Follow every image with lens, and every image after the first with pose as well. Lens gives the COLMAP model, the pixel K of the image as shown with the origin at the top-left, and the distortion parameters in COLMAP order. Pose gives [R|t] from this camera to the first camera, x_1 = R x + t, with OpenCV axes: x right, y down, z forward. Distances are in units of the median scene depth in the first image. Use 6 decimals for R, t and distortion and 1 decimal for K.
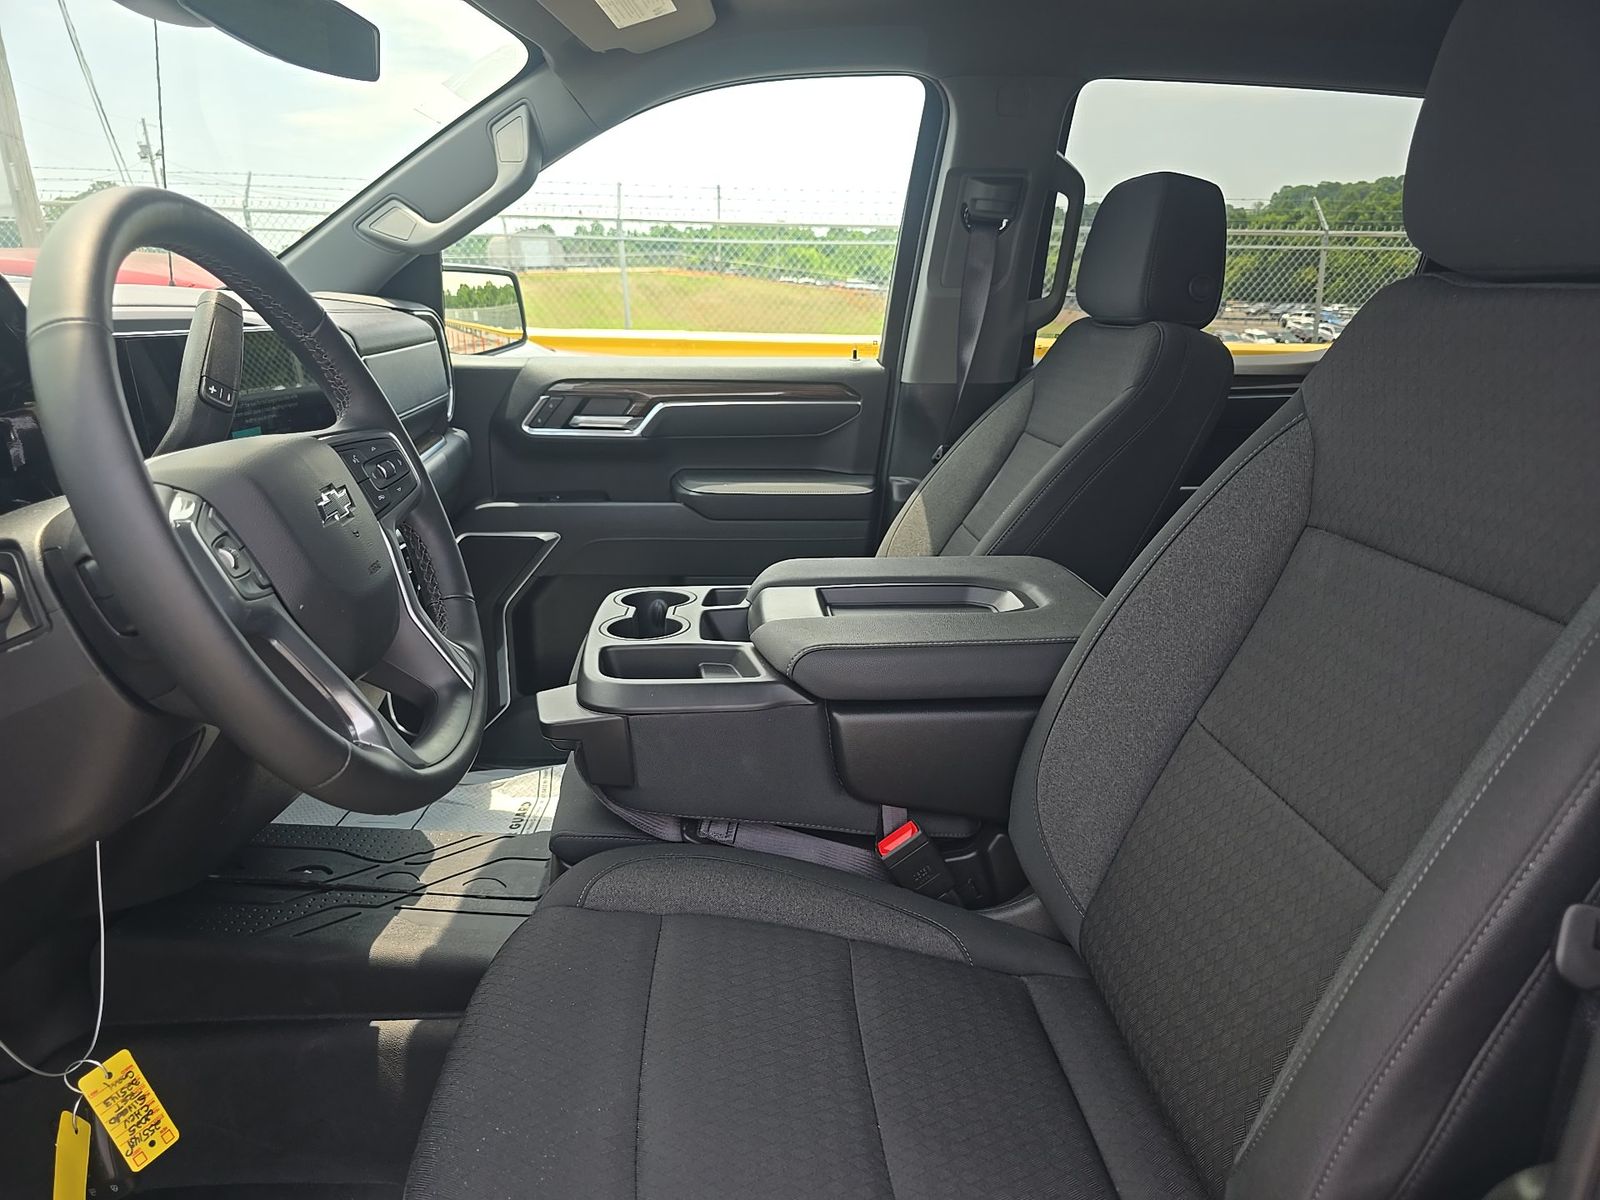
lens RADIAL K [[1066.4, 0, 819.4], [0, 1066.4, 601.4], [0, 0, 1]] dist [0.028288, -0.030724]
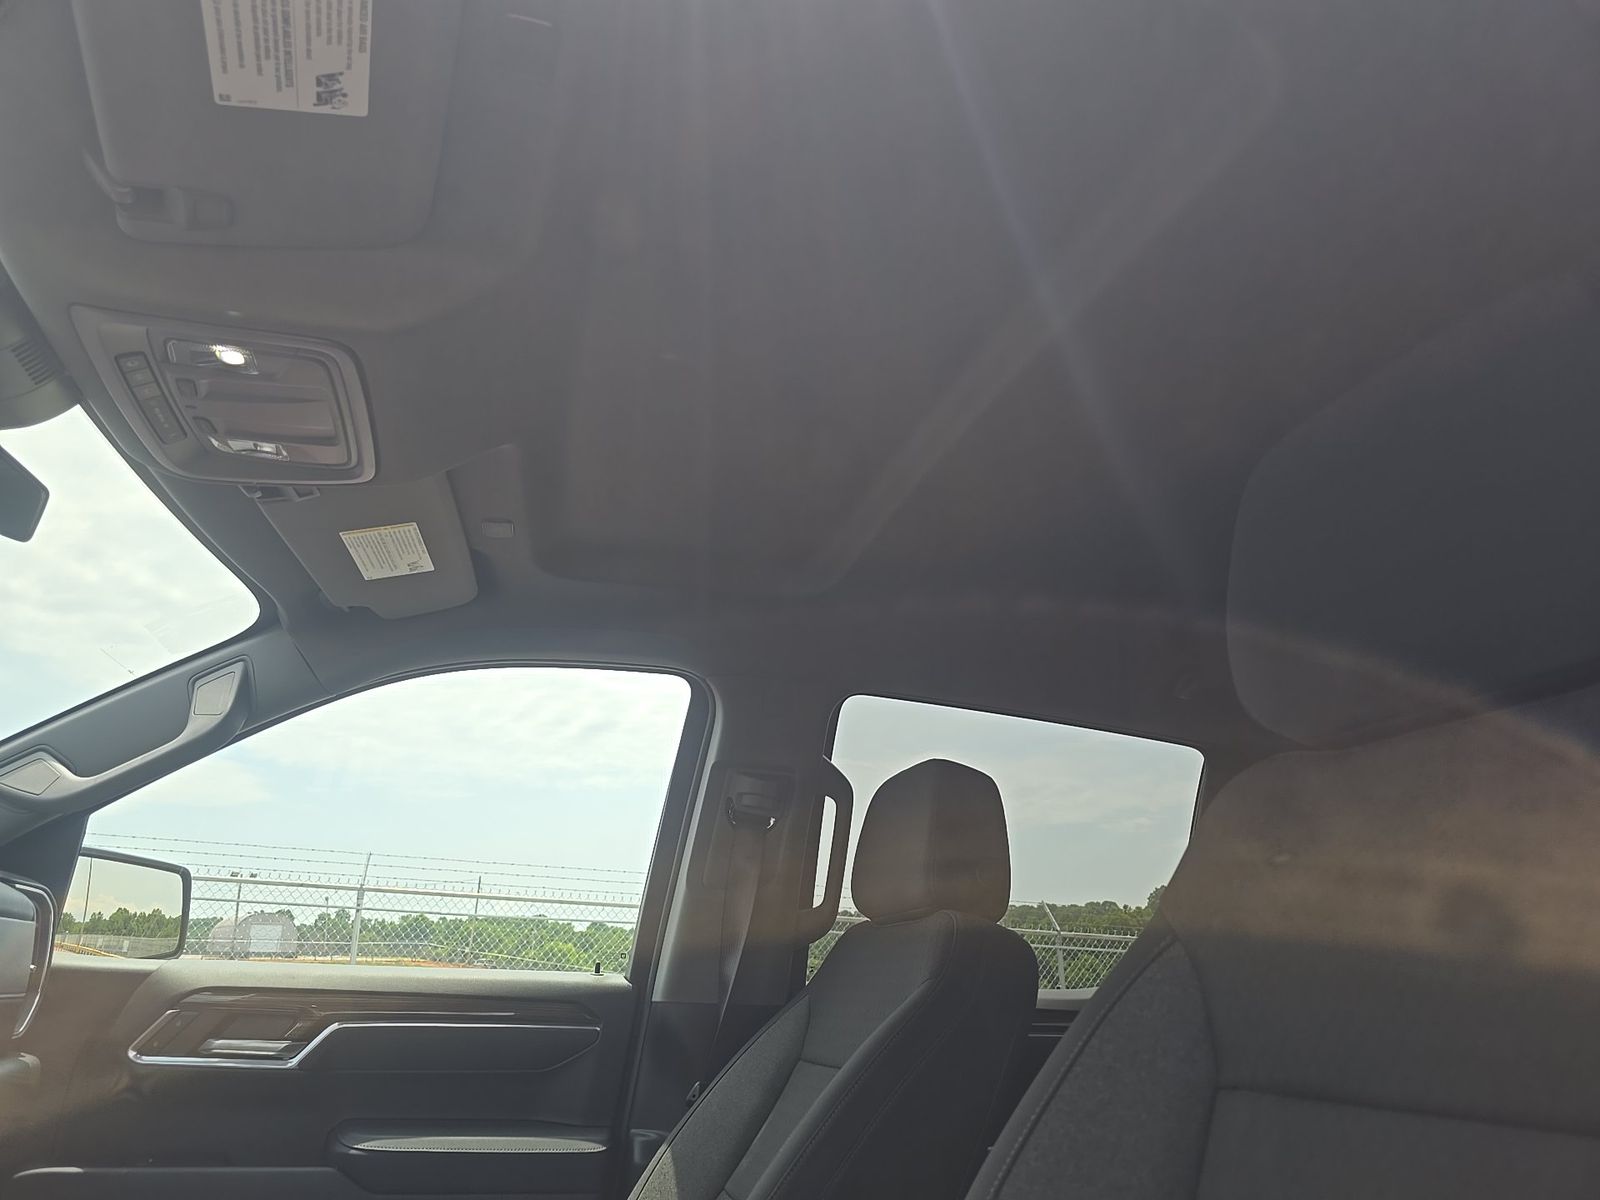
lens RADIAL K [[1066.4, 0, 819.4], [0, 1066.4, 601.4], [0, 0, 1]] dist [0.028288, -0.030724]
pose [[0.977013, 0.089672, 0.193404, 0.015836], [0.039773, 0.814624, -0.578623, 0.029366], [-0.209437, 0.573015, 0.792332, 0.140726]]
